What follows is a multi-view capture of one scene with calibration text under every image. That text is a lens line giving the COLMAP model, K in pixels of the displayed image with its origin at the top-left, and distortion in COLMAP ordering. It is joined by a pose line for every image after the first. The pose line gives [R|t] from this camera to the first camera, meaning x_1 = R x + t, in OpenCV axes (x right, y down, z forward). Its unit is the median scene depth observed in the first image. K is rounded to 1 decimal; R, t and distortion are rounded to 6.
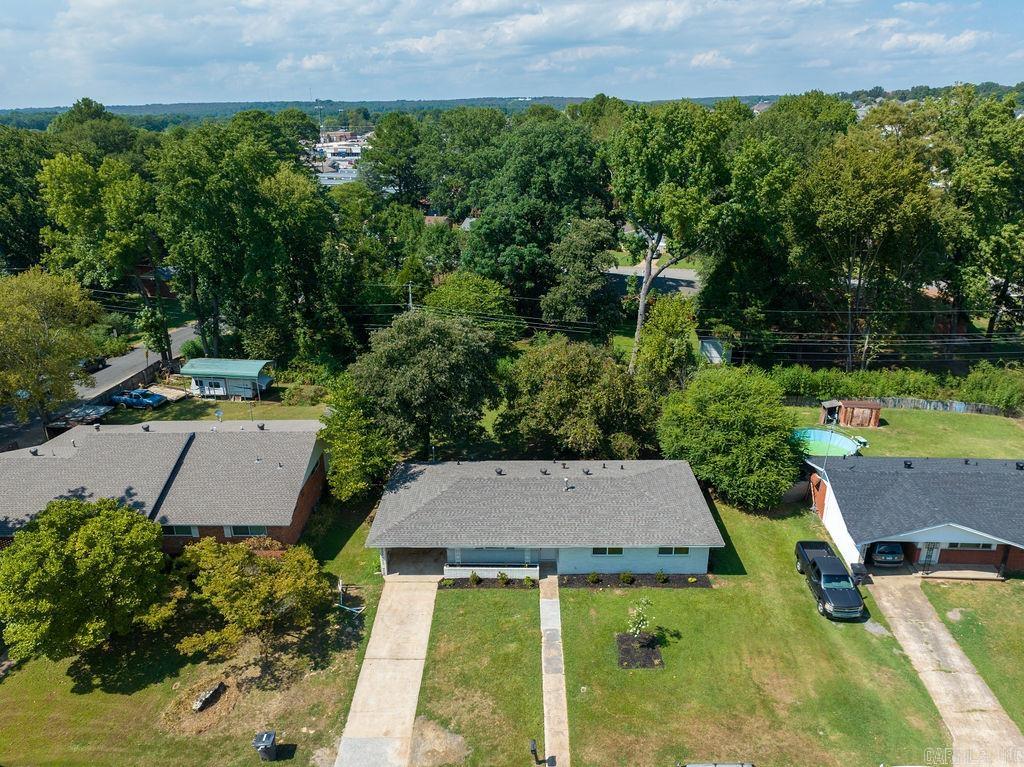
lens RADIAL K [[729.9, 0, 512.0], [0, 729.9, 383.5], [0, 0, 1]] dist [-0.036929, 0.006837]
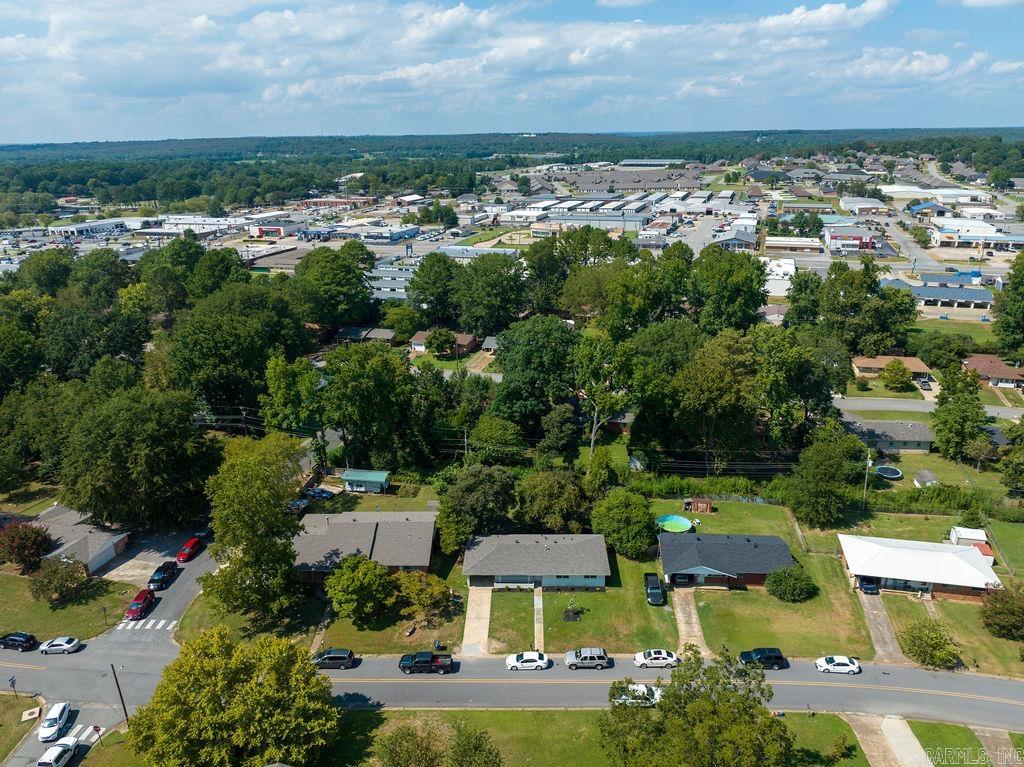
lens RADIAL K [[729.6, 0, 512.0], [0, 729.6, 383.5], [0, 0, 1]] dist [-0.022761, -0.000221]
pose [[0.999978, -0.000151, -0.006583, -0.019331], [-0.000067, 0.999457, -0.032962, -0.328209], [0.006584, 0.032961, 0.999435, -1.426134]]
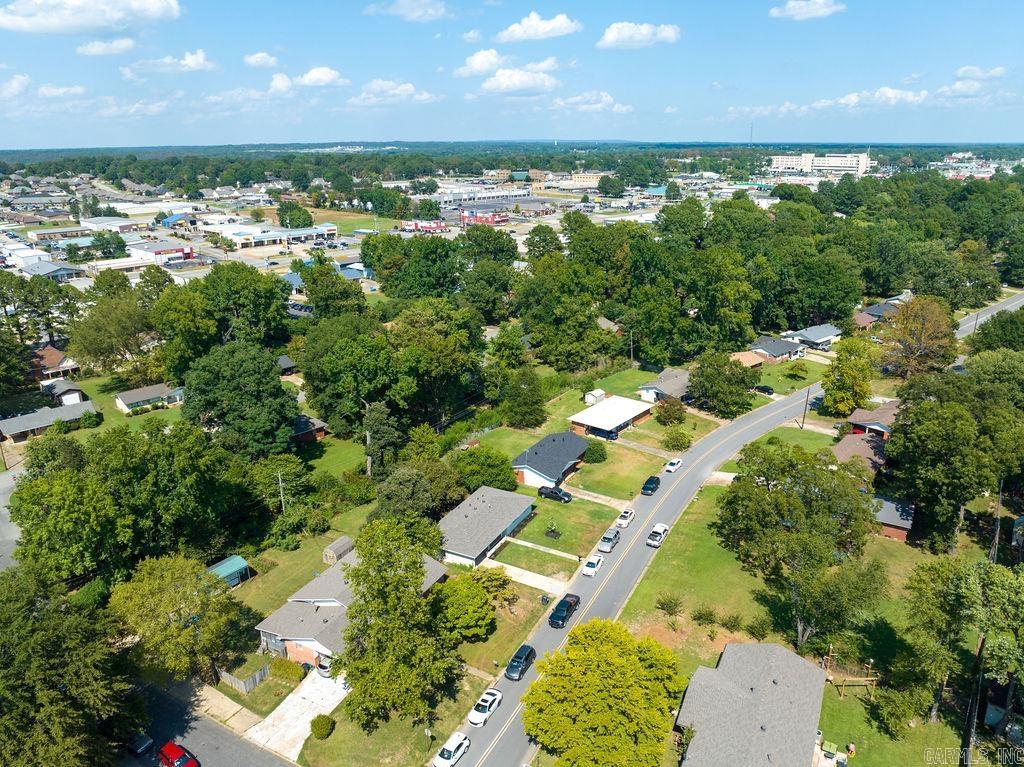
lens RADIAL K [[729.9, 0, 512.0], [0, 729.9, 383.5], [0, 0, 1]] dist [-0.036929, 0.006837]
pose [[0.443611, -0.276460, 0.852514, -2.120807], [0.325063, 0.936091, 0.134414, -0.637748], [-0.835190, 0.217493, 0.505127, -0.517133]]
